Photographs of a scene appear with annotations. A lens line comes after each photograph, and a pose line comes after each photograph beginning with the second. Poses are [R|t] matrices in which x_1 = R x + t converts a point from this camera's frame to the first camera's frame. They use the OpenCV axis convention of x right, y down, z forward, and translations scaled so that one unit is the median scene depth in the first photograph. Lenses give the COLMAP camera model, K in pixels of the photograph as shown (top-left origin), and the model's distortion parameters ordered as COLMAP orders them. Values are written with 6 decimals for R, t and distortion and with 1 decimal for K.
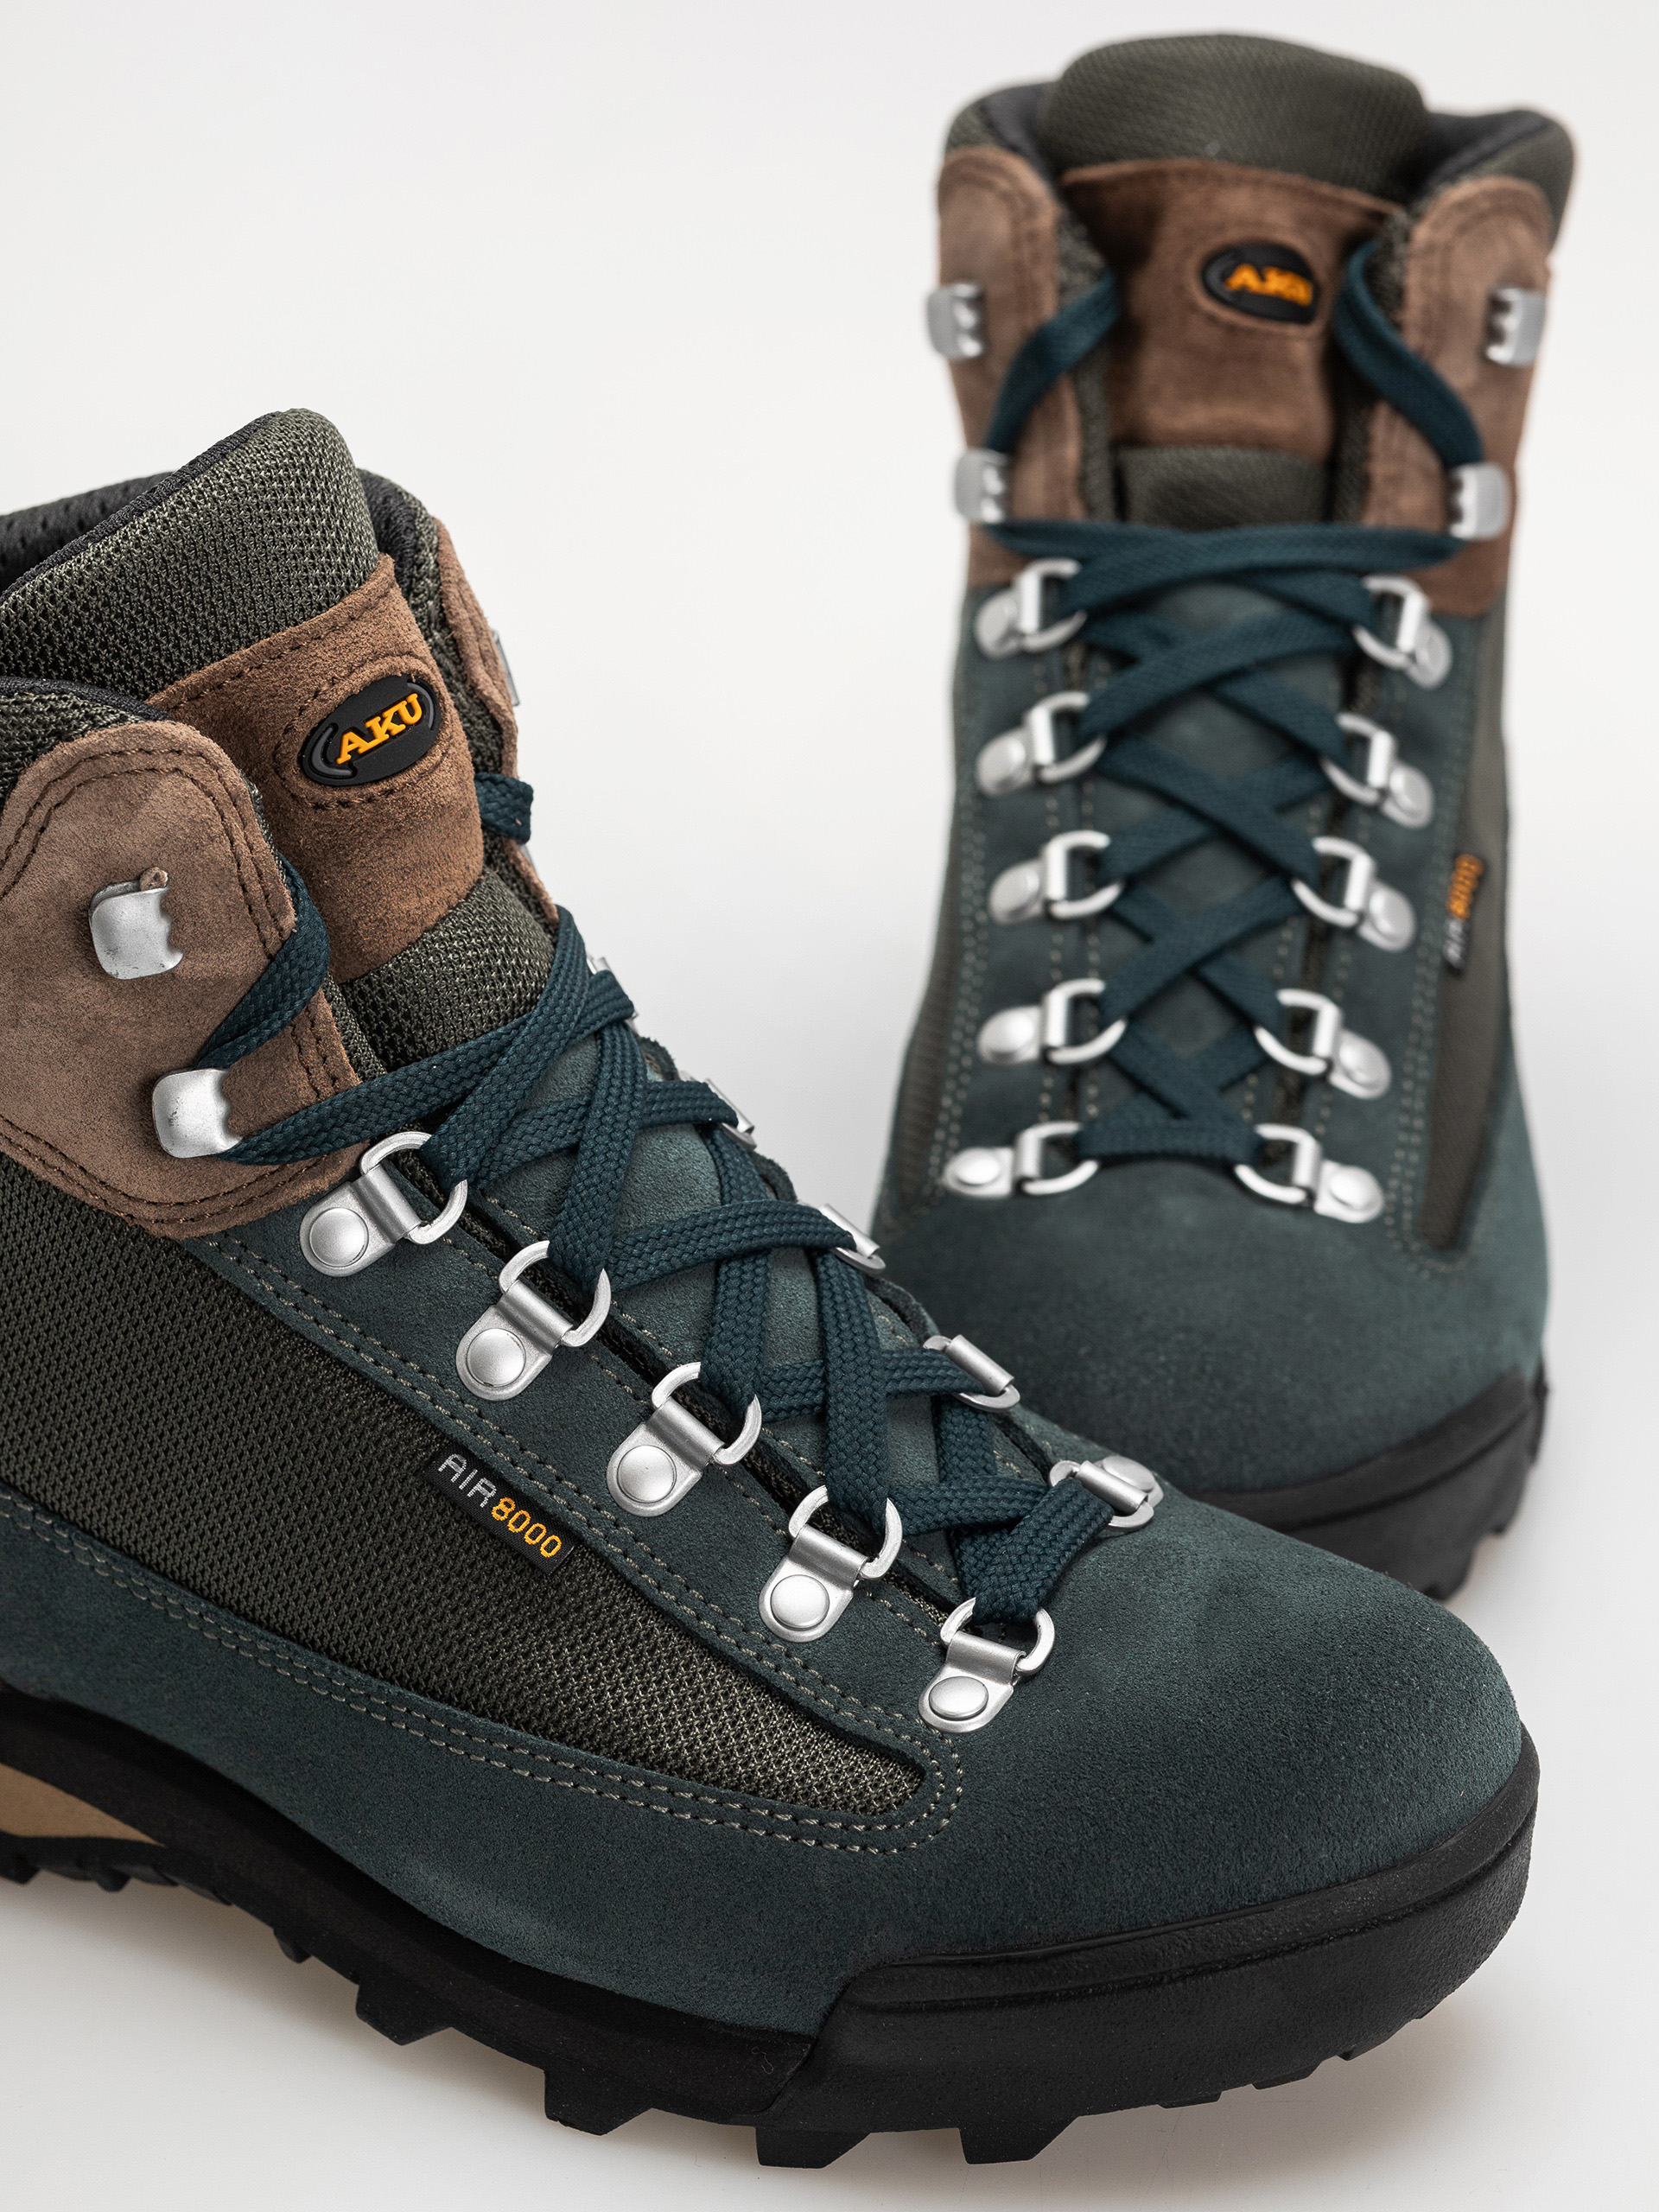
lens RADIAL K [[6030.2, 0, 829.5], [0, 6030.2, 1106.0], [0, 0, 1]] dist [-0.052342, -0.387157]
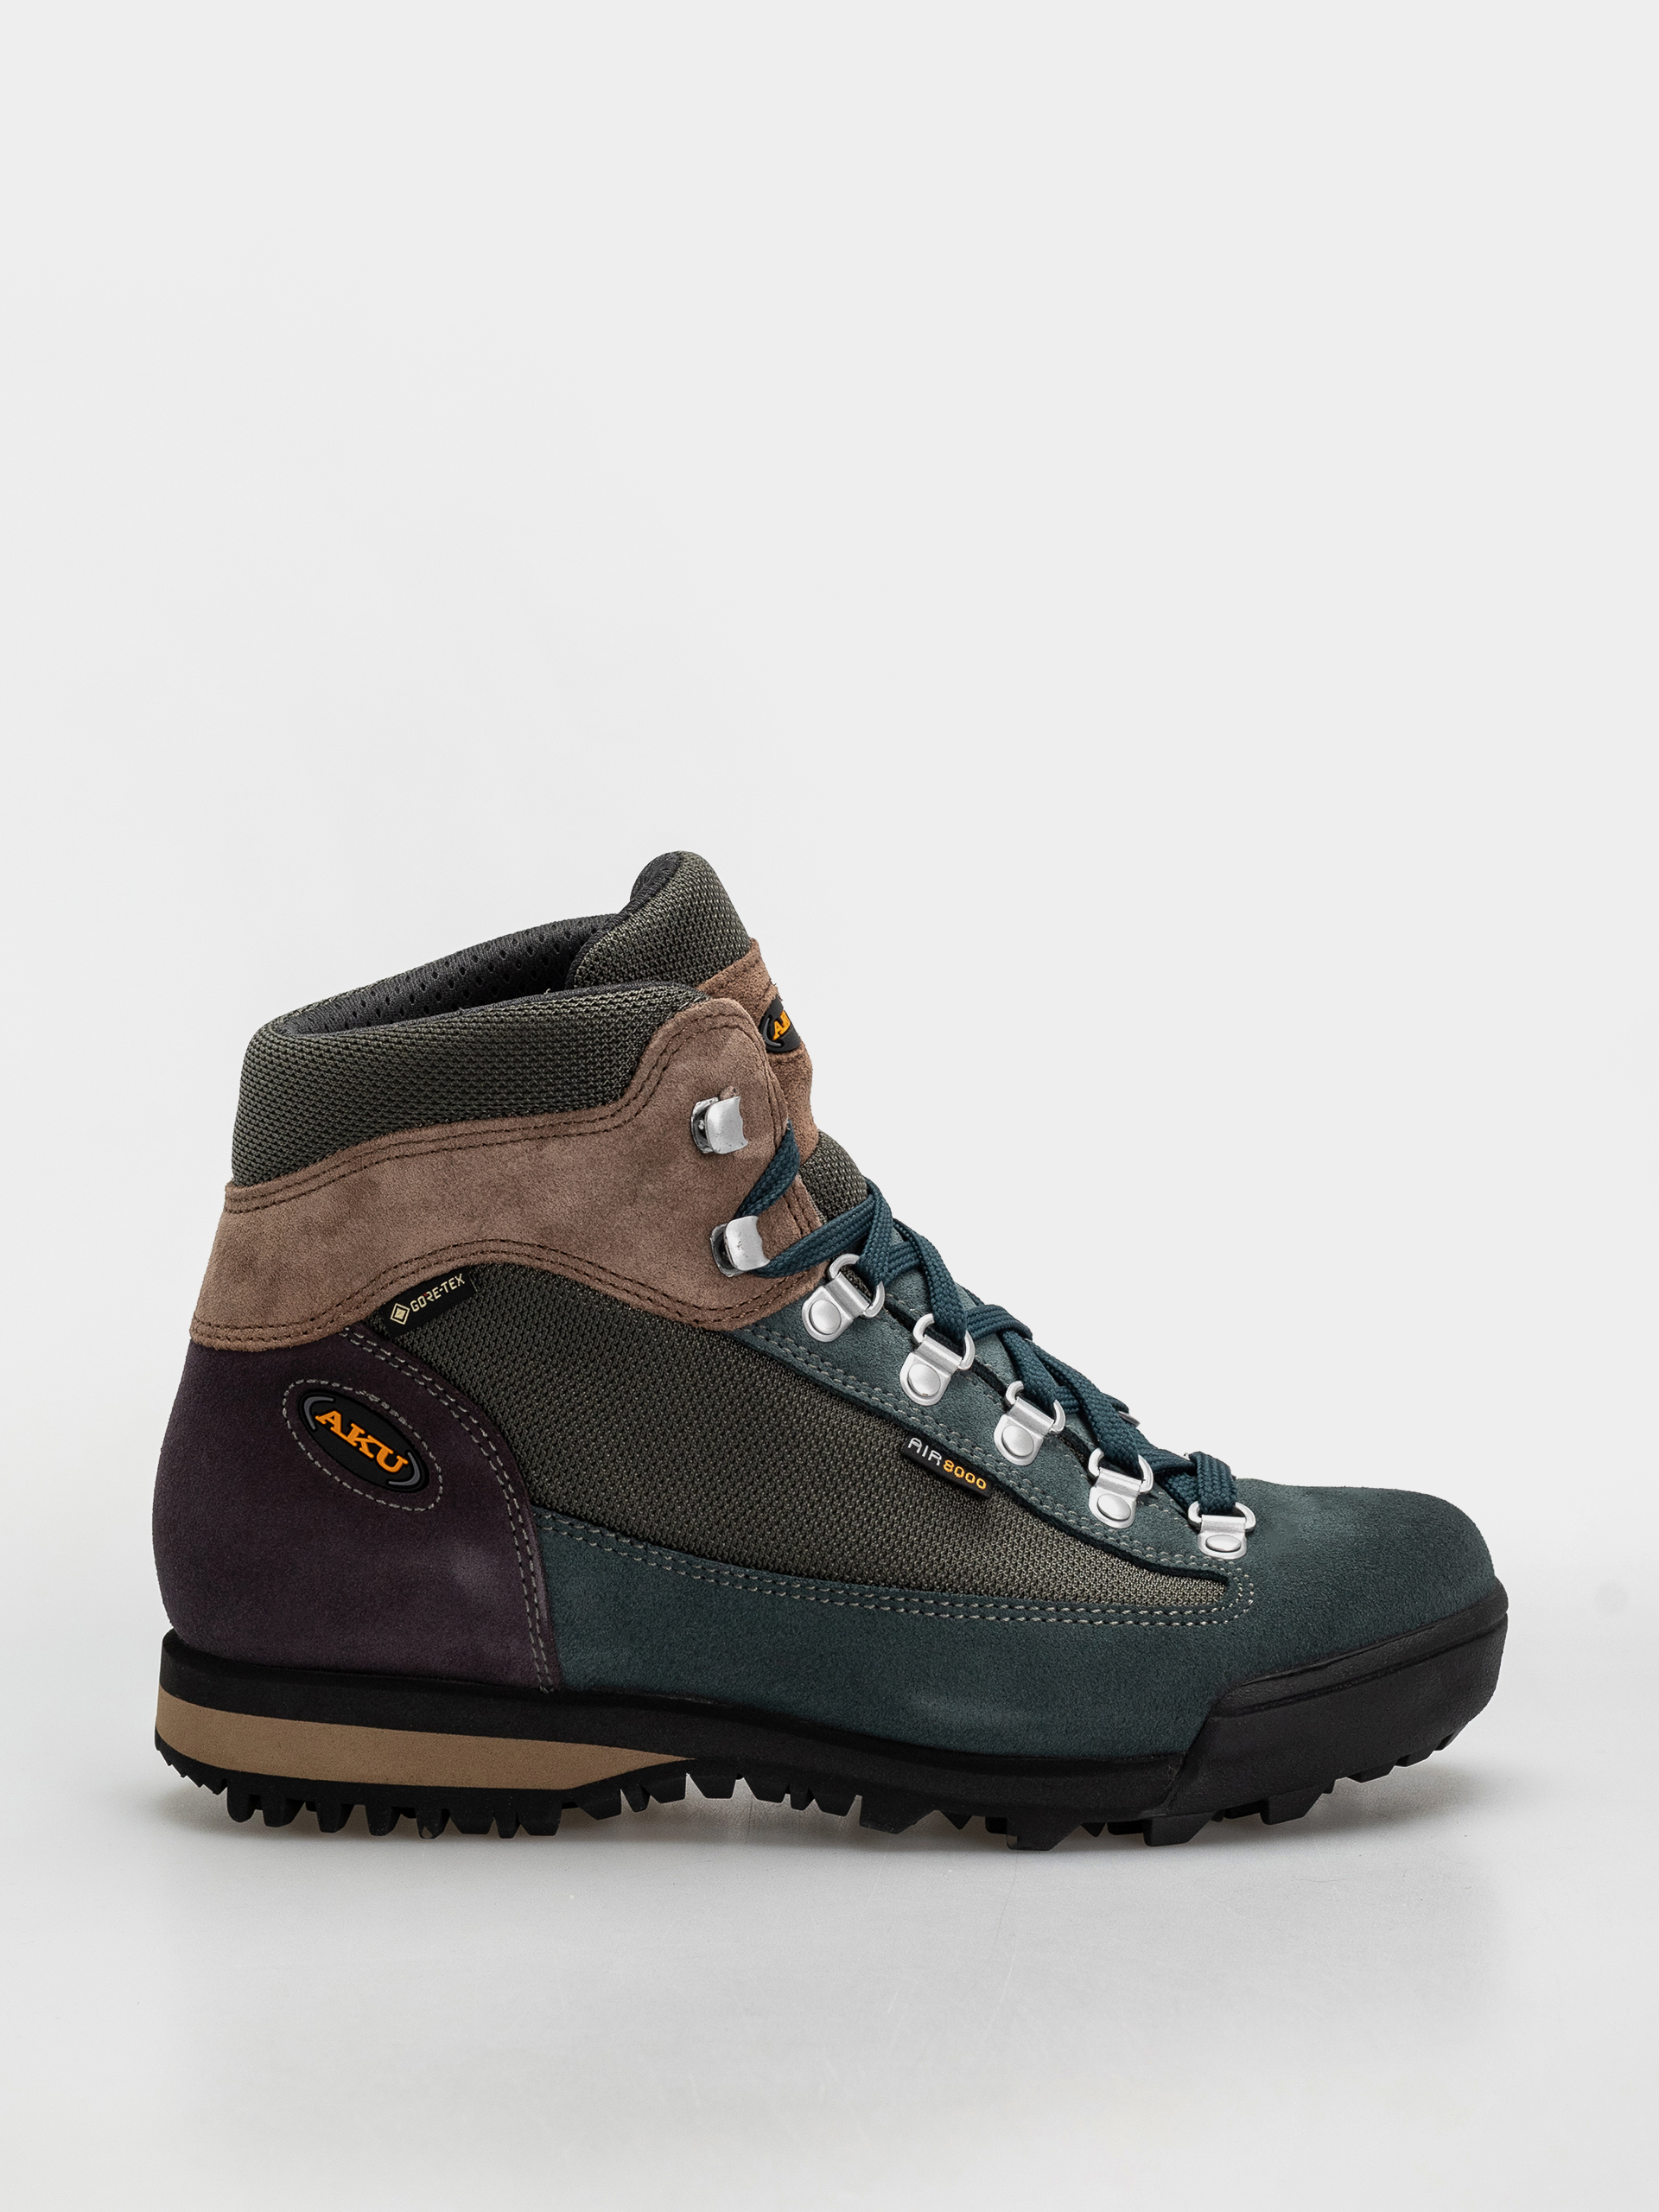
lens RADIAL K [[6030.2, 0, 829.5], [0, 6030.2, 1106.0], [0, 0, 1]] dist [-0.052342, -0.387157]
pose [[0.910583, -0.077864, 0.405926, -0.741902], [0.171446, 0.964777, -0.199529, 0.294033], [-0.376092, 0.251282, 0.891859, -0.478002]]
